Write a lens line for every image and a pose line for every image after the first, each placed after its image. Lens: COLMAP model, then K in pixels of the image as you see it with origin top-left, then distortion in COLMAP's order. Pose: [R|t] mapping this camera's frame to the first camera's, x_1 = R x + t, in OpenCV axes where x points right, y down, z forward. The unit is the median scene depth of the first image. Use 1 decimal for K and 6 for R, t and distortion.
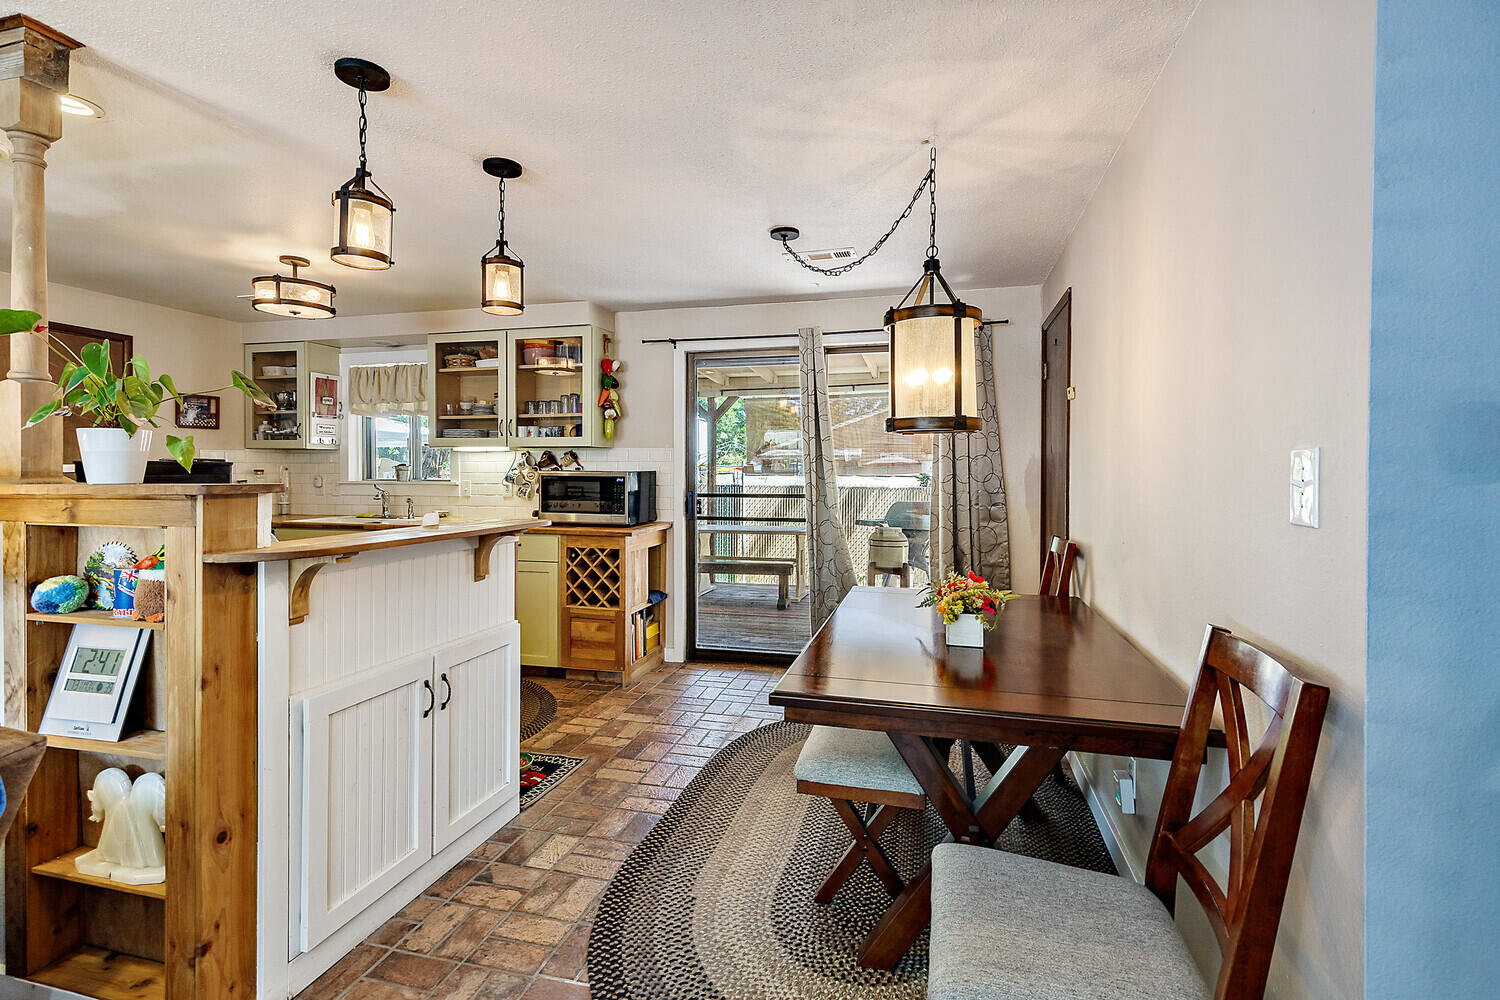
lens RADIAL K [[686.7, 0, 770.2], [0, 686.7, 467.6], [0, 0, 1]] dist [0.012166, -0.002487]
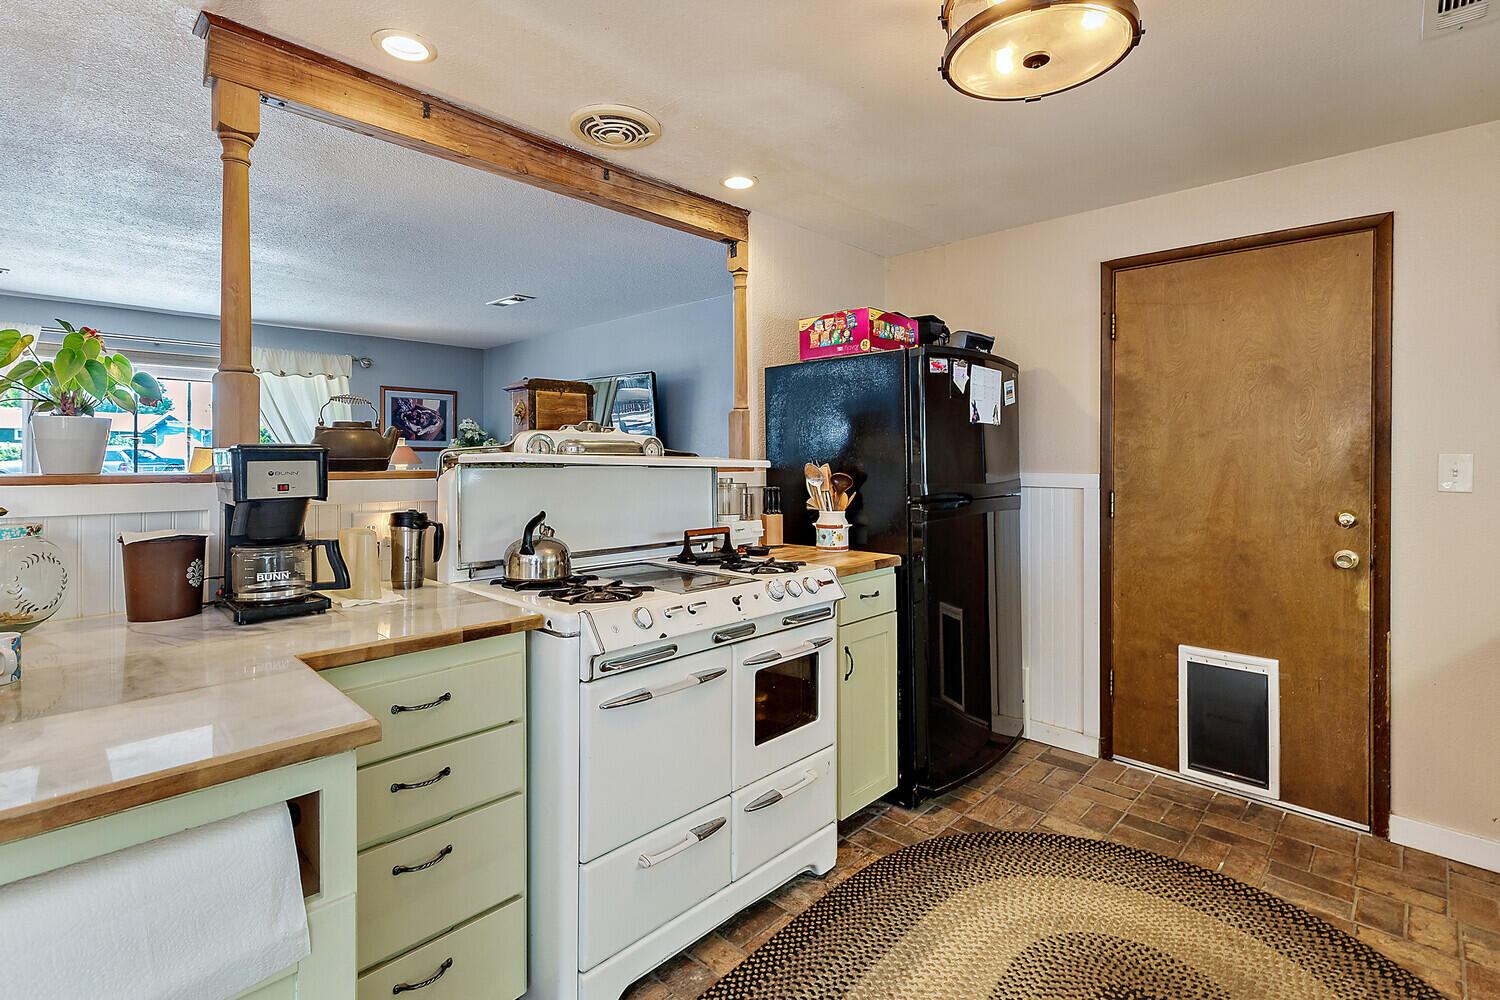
lens RADIAL K [[686.7, 0, 769.4], [0, 686.7, 455.9], [0, 0, 1]] dist [0.012166, -0.002487]
pose [[-0.498715, -0.006176, -0.866744, -0.280389], [-0.002012, 0.999980, -0.005968, 0.001662], [0.866764, -0.001233, -0.498718, 1.072082]]
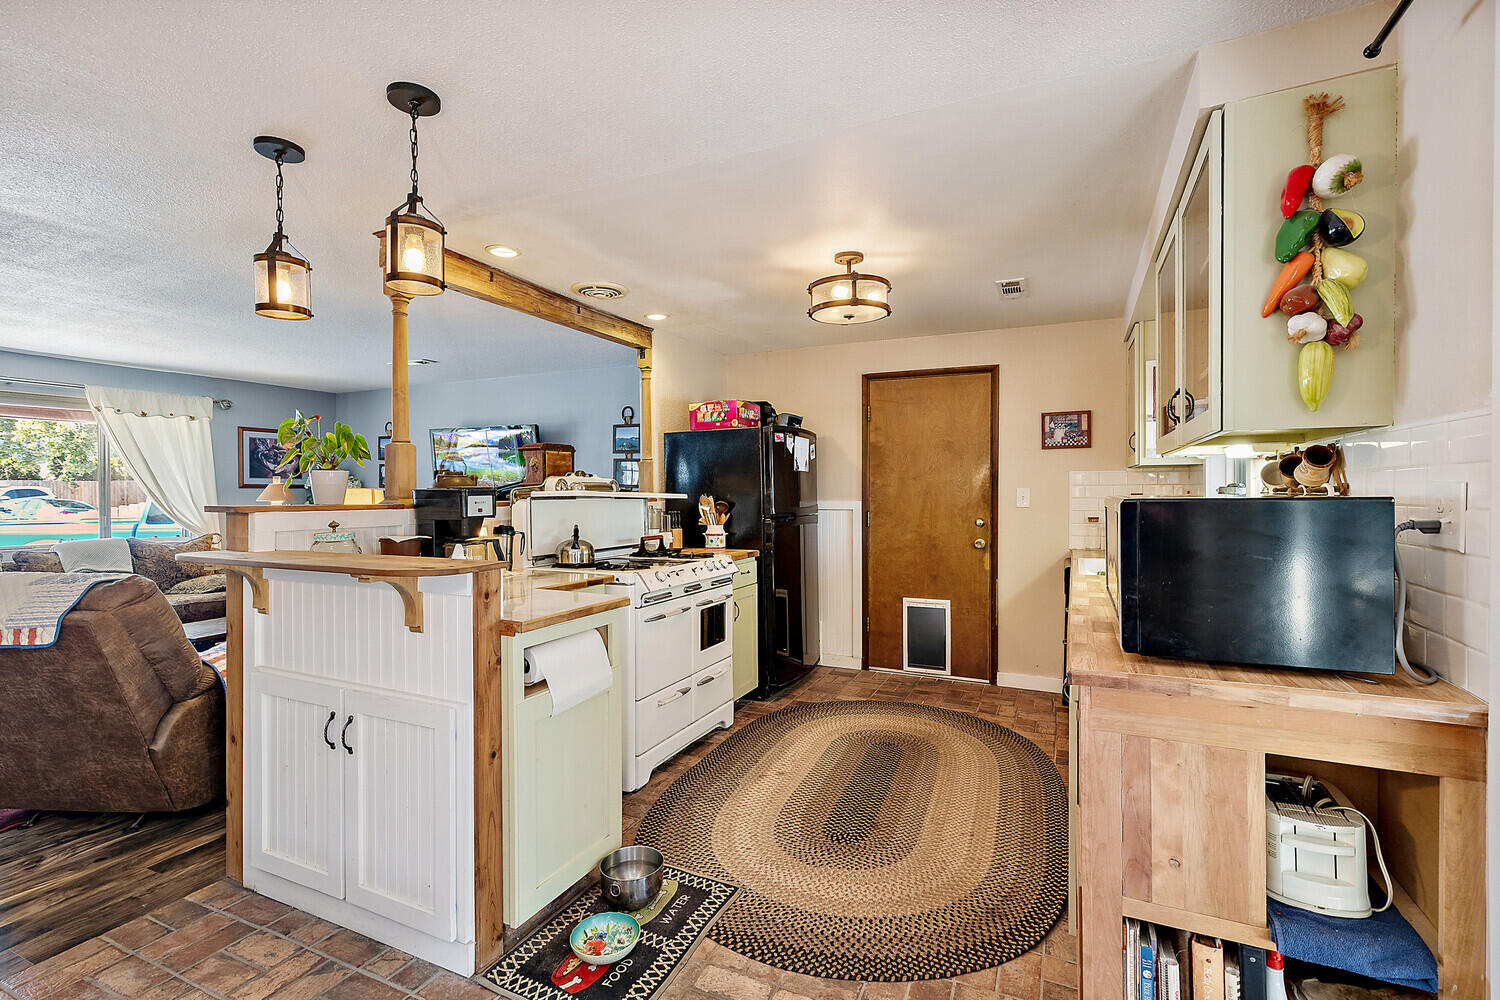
lens RADIAL K [[686.7, 0, 751.9], [0, 686.7, 497.9], [0, 0, 1]] dist [0.012166, -0.002487]
pose [[-0.195943, 0.007014, -0.980590, 0.204123], [0.005003, 0.999969, 0.006153, 0.001884], [0.980603, -0.003701, -0.195972, 1.057755]]
